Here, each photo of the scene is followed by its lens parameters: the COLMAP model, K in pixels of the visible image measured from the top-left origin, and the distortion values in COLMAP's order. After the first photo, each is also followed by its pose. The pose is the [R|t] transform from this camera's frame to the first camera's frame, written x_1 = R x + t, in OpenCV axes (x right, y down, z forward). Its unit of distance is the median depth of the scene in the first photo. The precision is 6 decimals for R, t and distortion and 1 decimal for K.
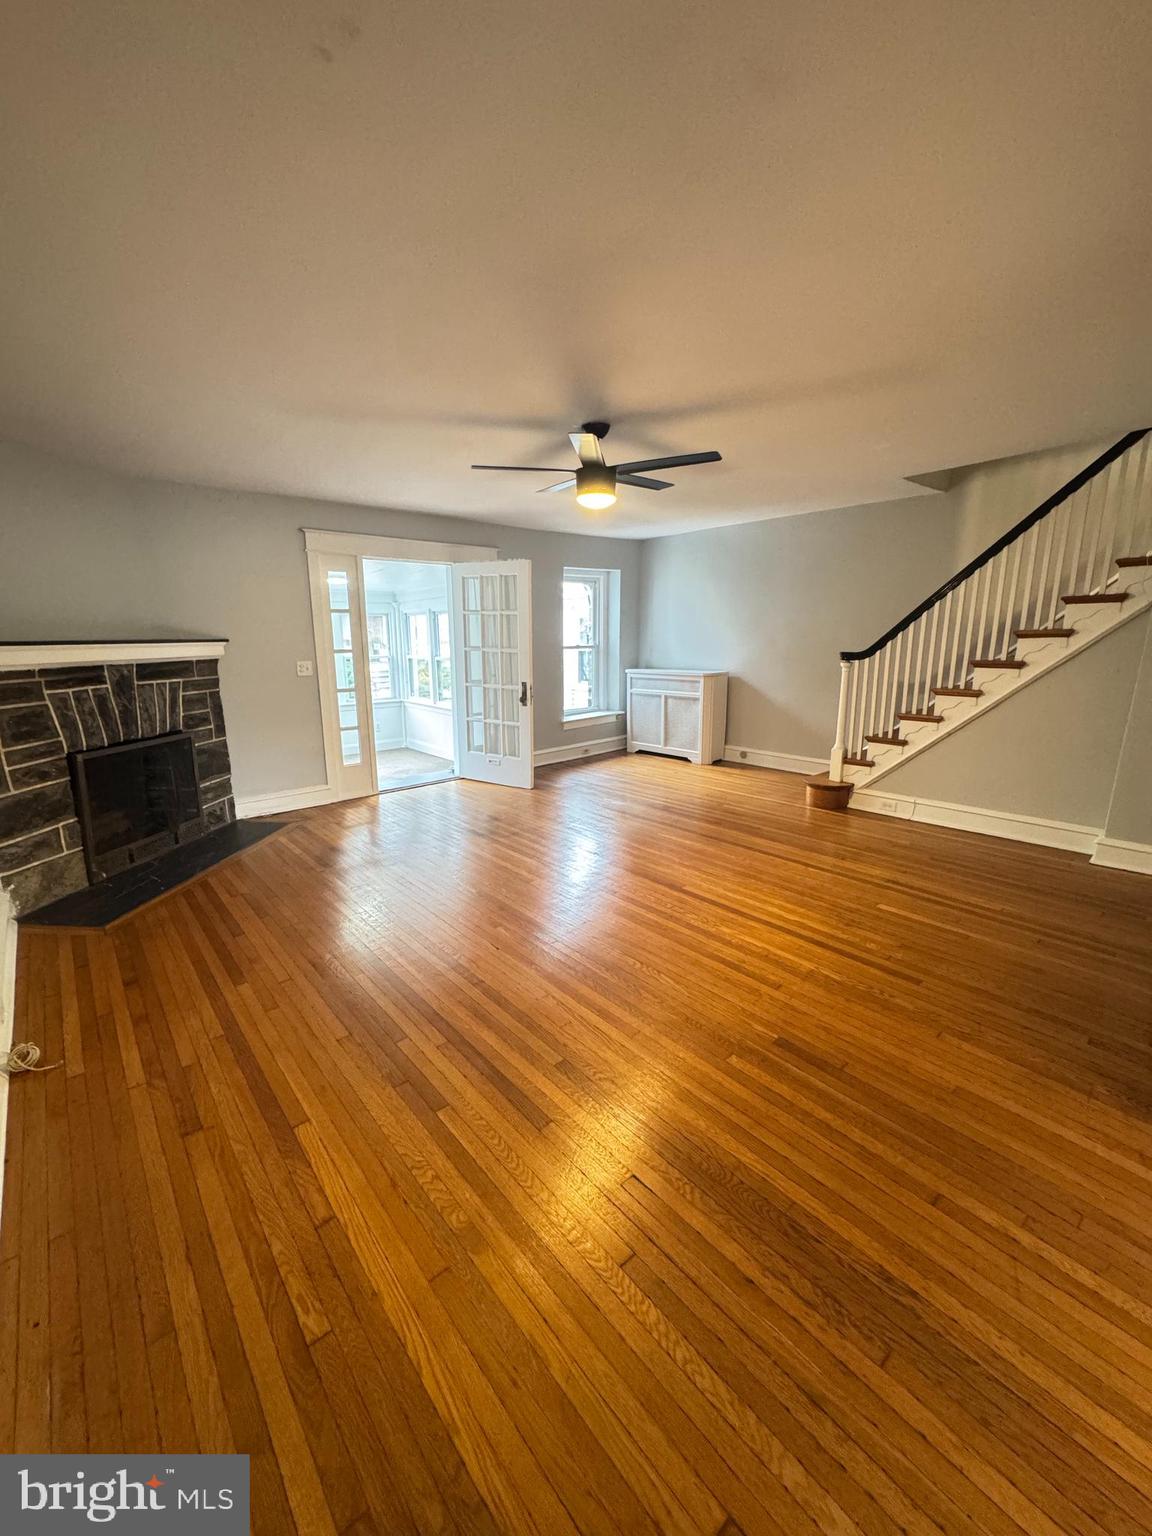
lens RADIAL K [[617.3, 0, 576.0], [0, 617.3, 768.0], [0, 0, 1]] dist [-0.000438, -0.000048]
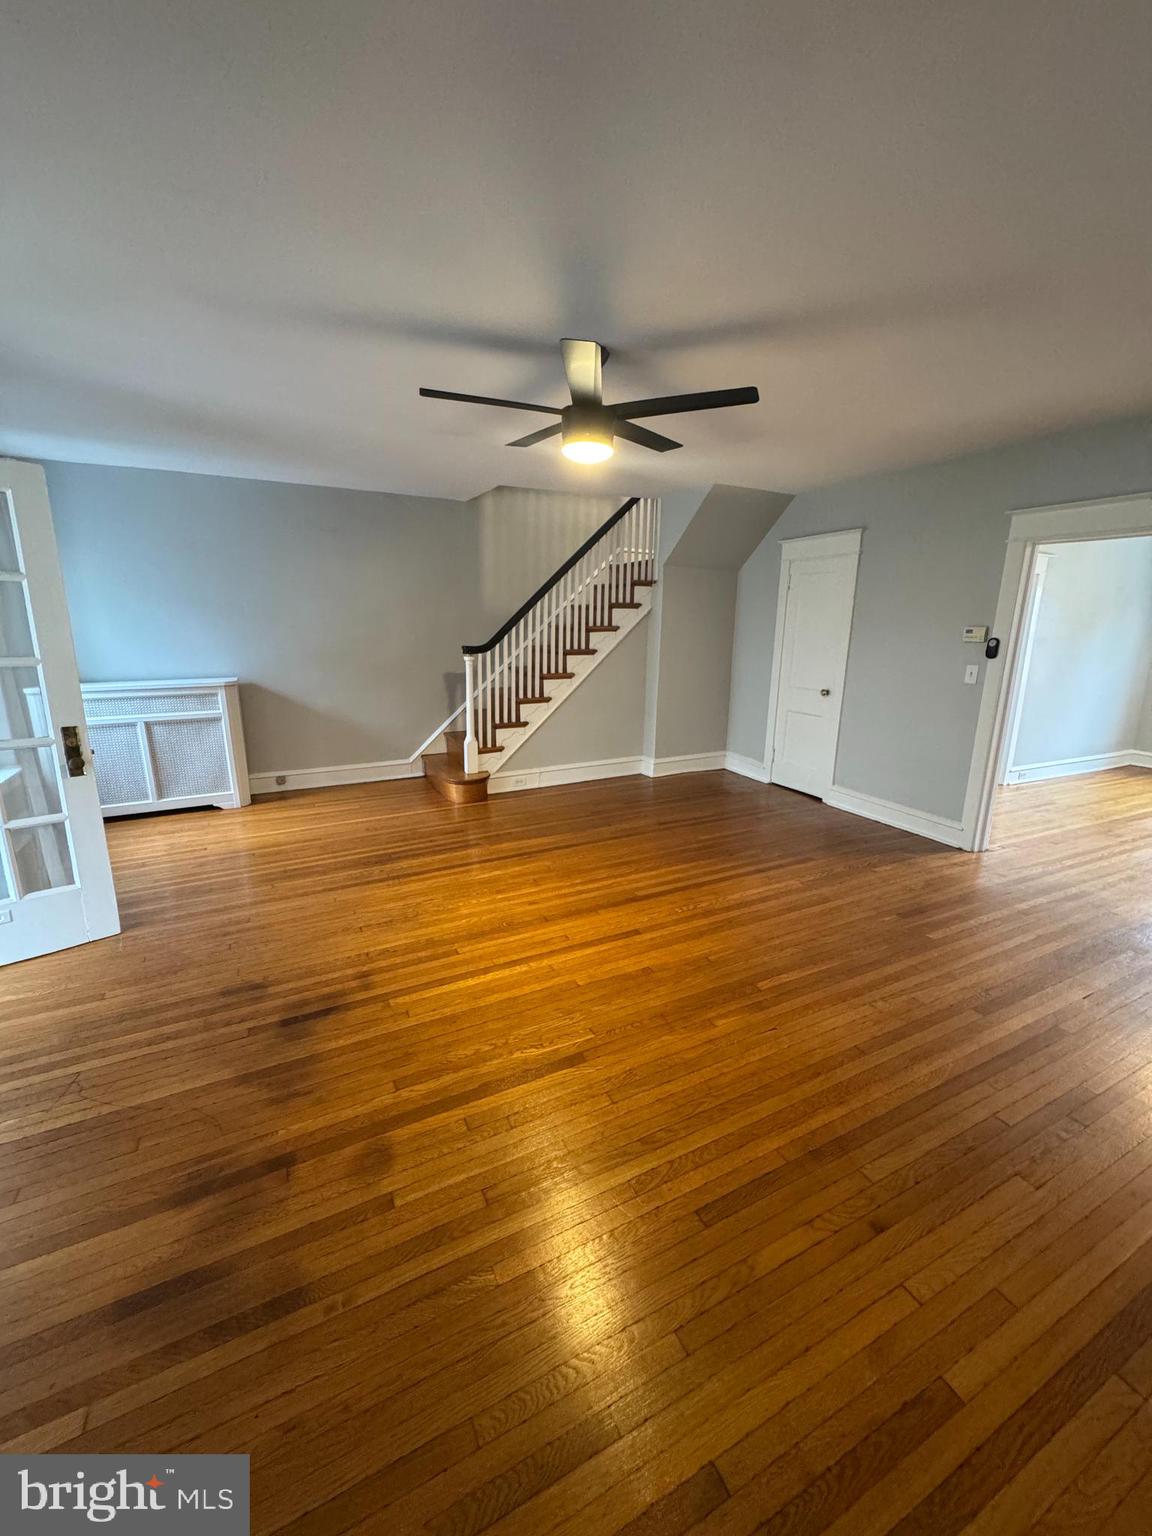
lens RADIAL K [[617.8, 0, 568.9], [0, 617.8, 774.0], [0, 0, 1]] dist [-0.000469, -0.000143]
pose [[0.235740, -0.218527, 0.946928, -0.532018], [0.198400, 0.964690, 0.173234, -0.129160], [-0.951349, 0.147032, 0.270771, 0.607624]]
